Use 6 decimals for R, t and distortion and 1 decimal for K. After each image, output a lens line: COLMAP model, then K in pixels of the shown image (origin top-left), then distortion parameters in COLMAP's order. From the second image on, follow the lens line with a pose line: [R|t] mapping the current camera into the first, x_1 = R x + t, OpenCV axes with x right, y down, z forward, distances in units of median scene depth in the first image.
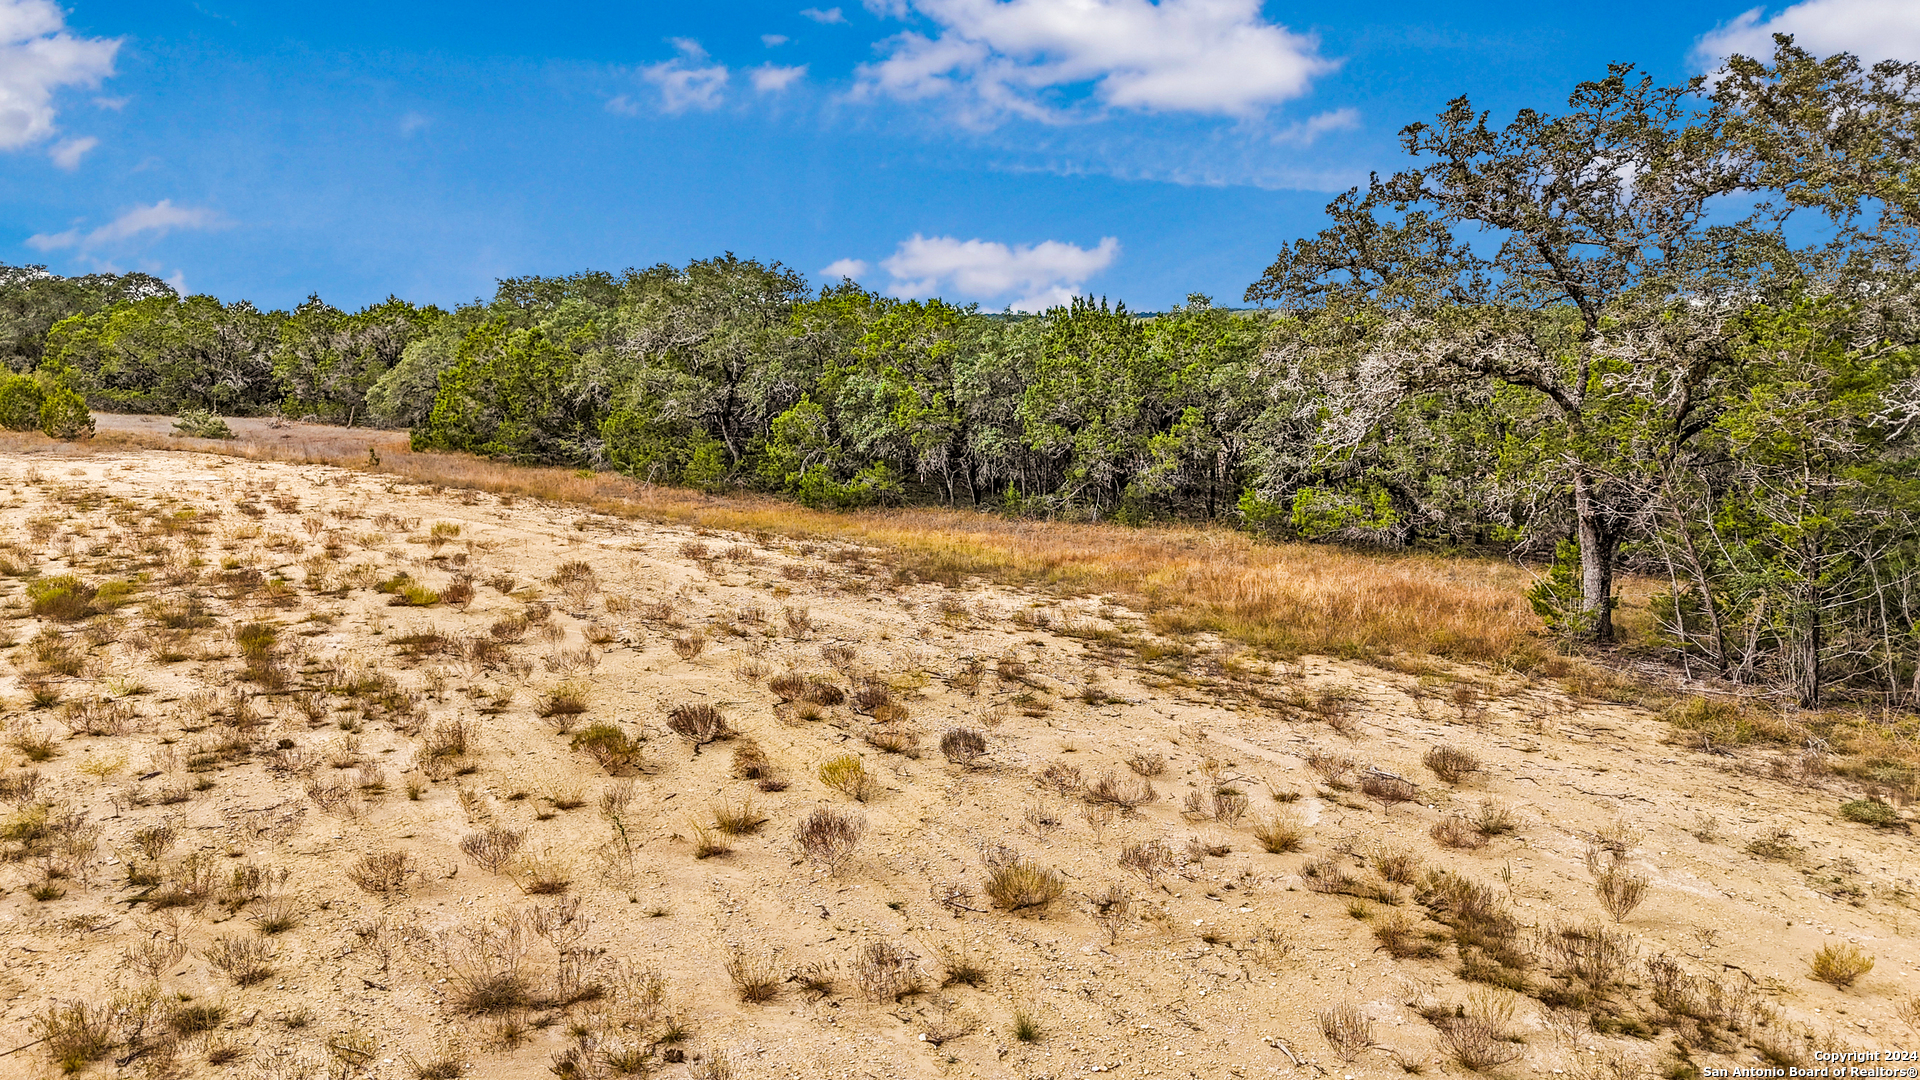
lens RADIAL K [[1412.3, 0, 960.0], [0, 1412.3, 540.0], [0, 0, 1]] dist [0.067589, -0.049277]
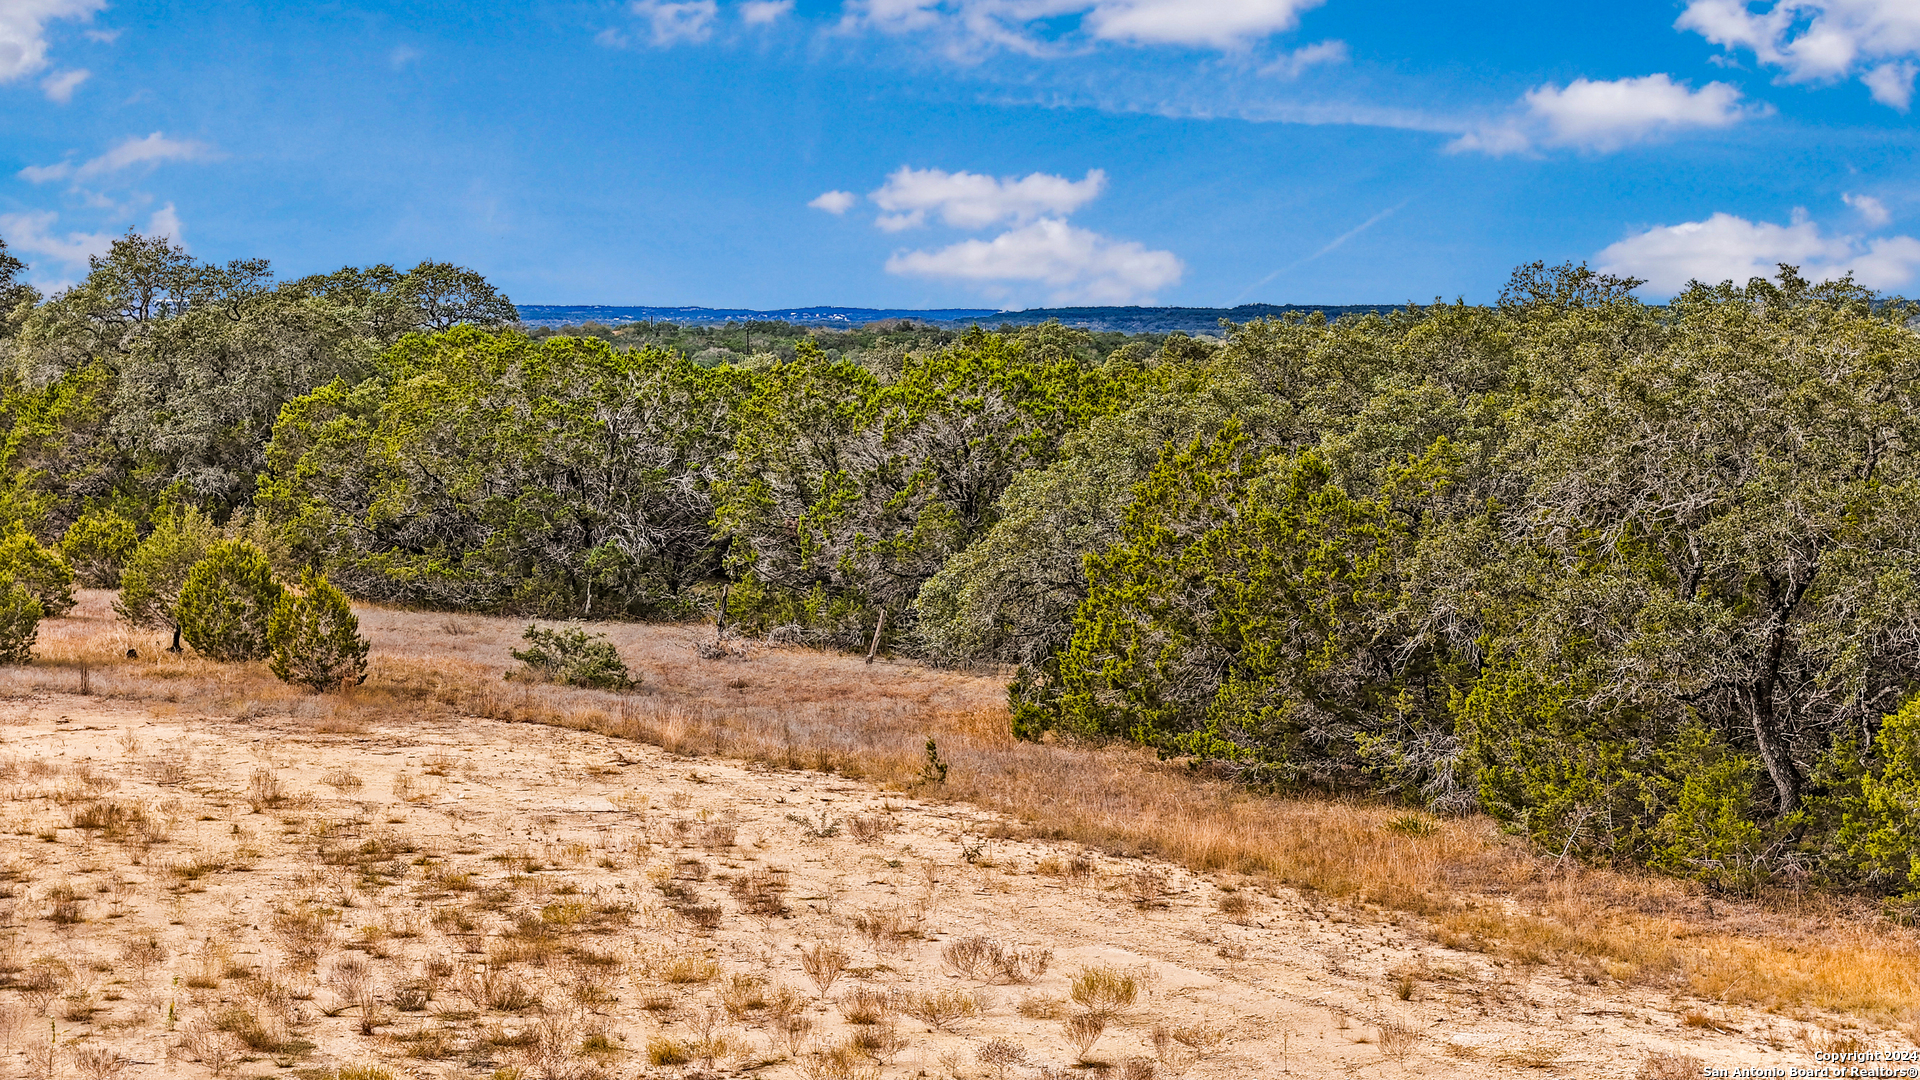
lens RADIAL K [[4059.5, 0, 960.0], [0, 4059.5, 540.0], [0, 0, 1]] dist [-0.428089, 3.480537]
pose [[0.936611, 0.025083, -0.349472, 0.016575], [-0.046537, 0.997503, -0.053125, -0.068043], [0.347267, 0.066021, 0.935440, -0.143240]]
